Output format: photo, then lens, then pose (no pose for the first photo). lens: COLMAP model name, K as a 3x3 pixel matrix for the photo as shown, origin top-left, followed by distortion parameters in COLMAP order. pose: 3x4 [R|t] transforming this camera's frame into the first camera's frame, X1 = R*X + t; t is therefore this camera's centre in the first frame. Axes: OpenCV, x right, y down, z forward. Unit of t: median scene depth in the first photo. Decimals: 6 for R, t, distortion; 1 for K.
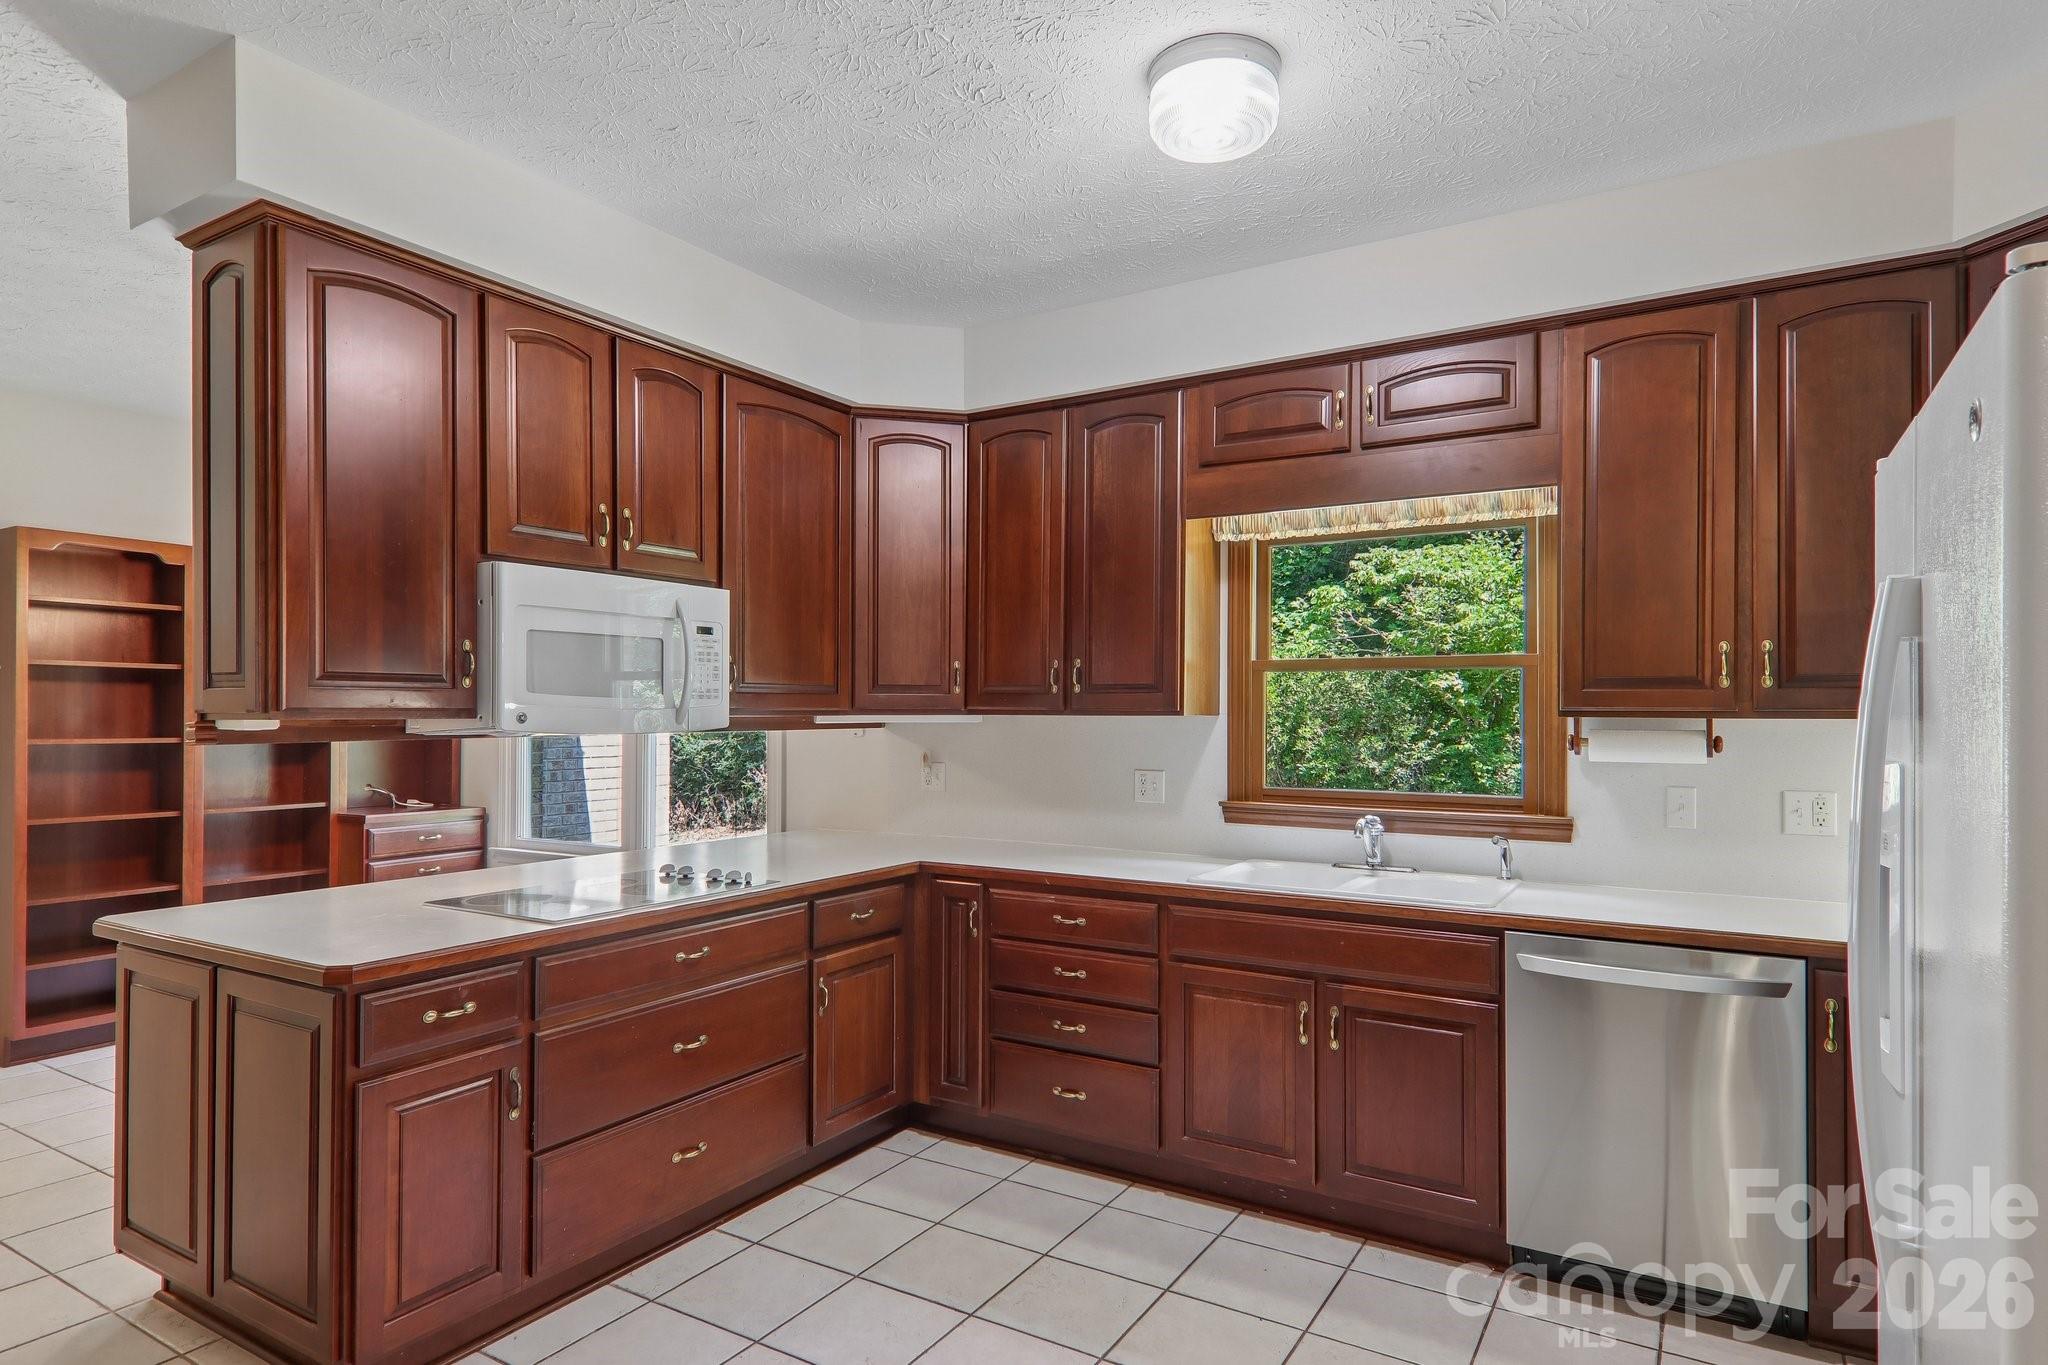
lens RADIAL K [[1128.8, 0, 1018.0], [0, 1128.8, 724.3], [0, 0, 1]] dist [0.029289, -0.016278]
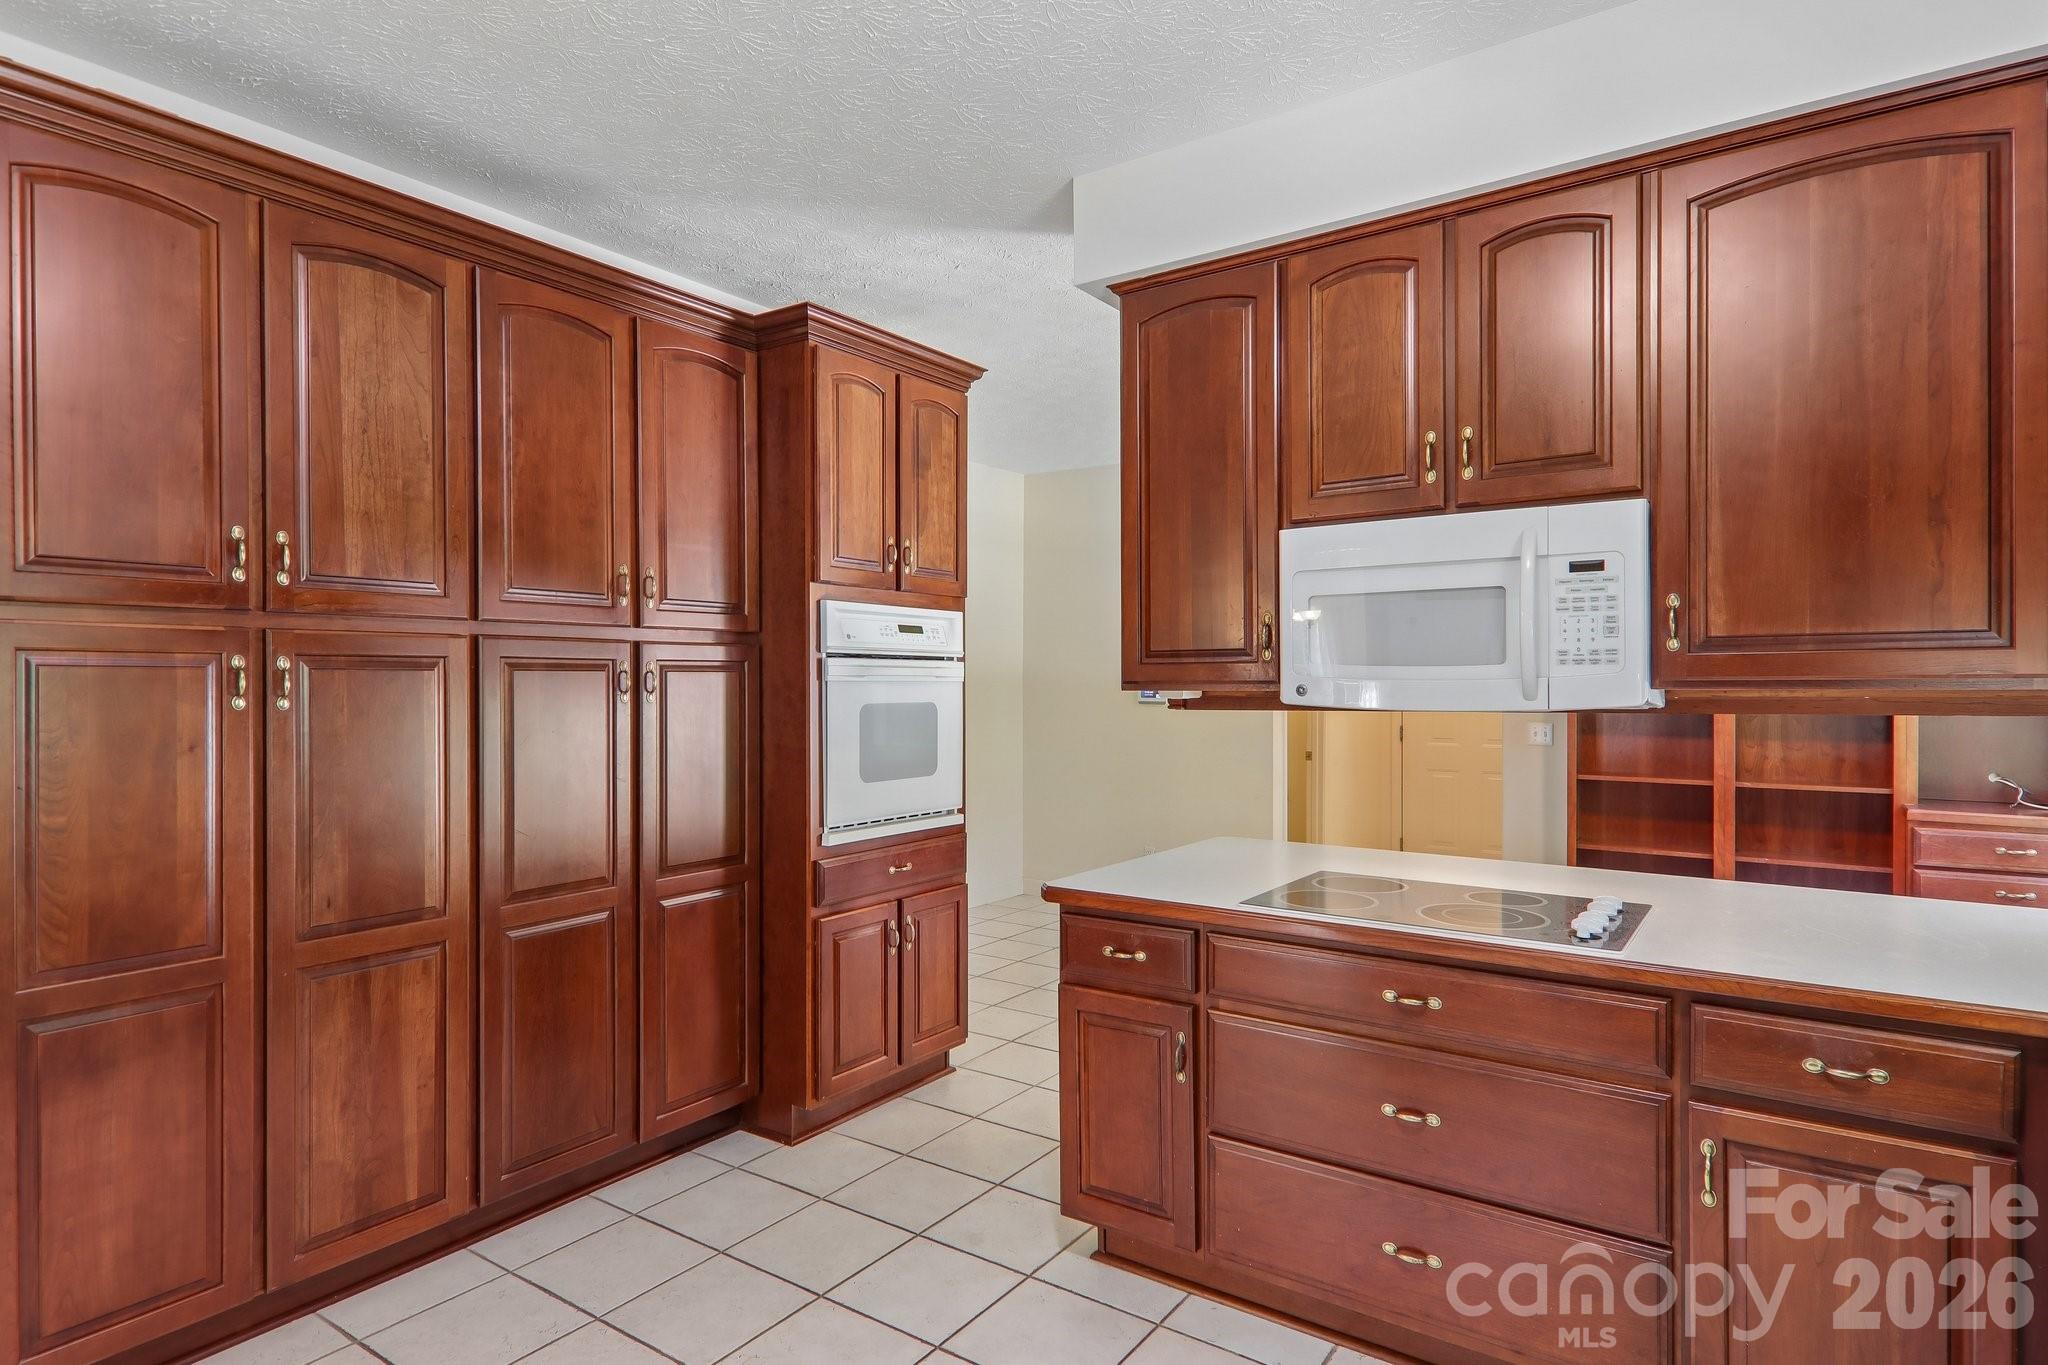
lens RADIAL K [[1128.2, 0, 1022.7], [0, 1128.2, 705.2], [0, 0, 1]] dist [0.028705, -0.017213]
pose [[-0.061336, 0.019420, -0.997928, 0.384258], [-0.007281, 0.999775, 0.019903, -0.007895], [0.998091, 0.008487, -0.061181, 0.608425]]
